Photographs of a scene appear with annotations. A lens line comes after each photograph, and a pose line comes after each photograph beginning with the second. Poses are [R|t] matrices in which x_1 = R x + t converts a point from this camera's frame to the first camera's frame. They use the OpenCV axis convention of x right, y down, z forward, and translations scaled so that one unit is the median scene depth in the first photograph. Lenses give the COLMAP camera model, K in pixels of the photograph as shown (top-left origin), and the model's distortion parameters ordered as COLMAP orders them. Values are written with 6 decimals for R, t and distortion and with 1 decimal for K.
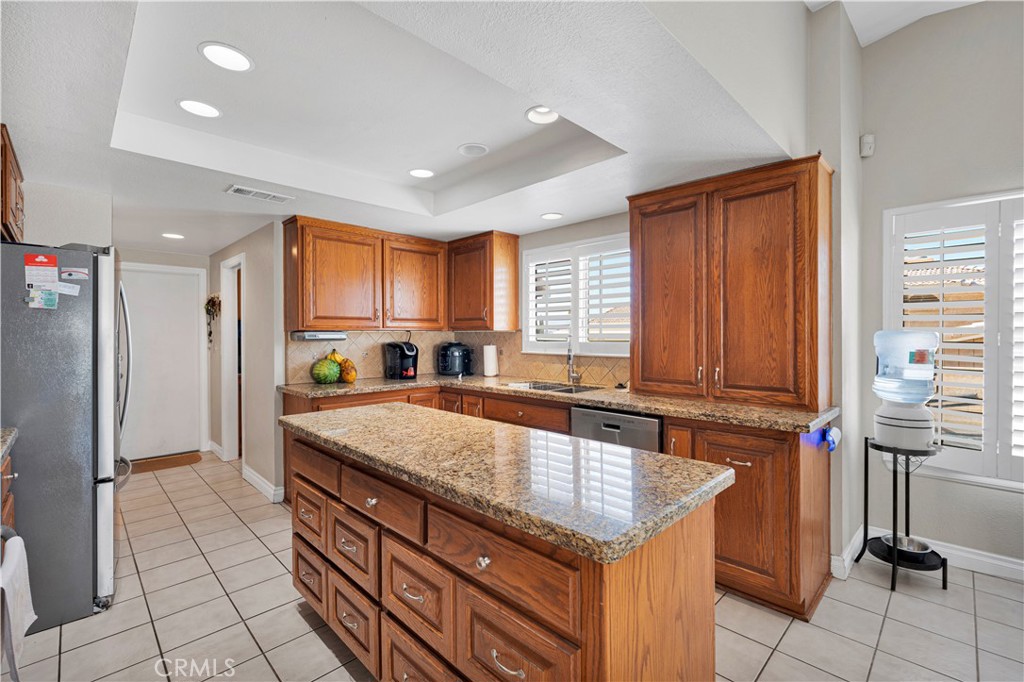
lens RADIAL K [[448.5, 0, 513.7], [0, 448.5, 336.2], [0, 0, 1]] dist [-0.008212, 0.000965]
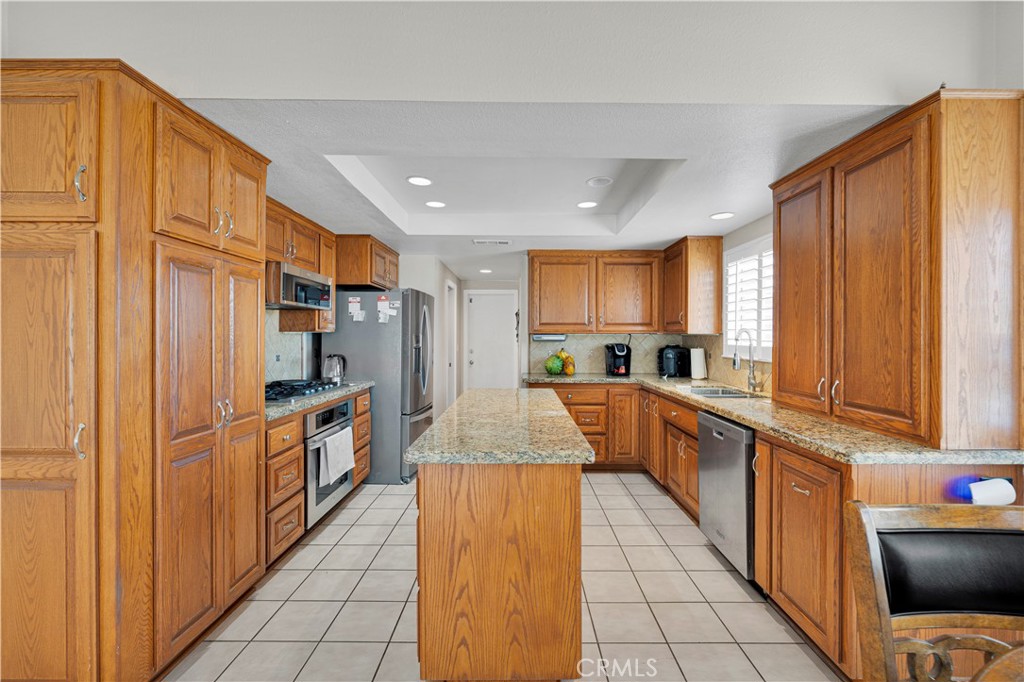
lens RADIAL K [[448.5, 0, 520.1], [0, 448.5, 338.0], [0, 0, 1]] dist [-0.008212, 0.000965]
pose [[0.705989, 0.008016, -0.708177, 0.460758], [-0.008707, 0.999959, 0.002638, -0.002425], [0.708169, 0.004304, 0.706030, 0.010866]]
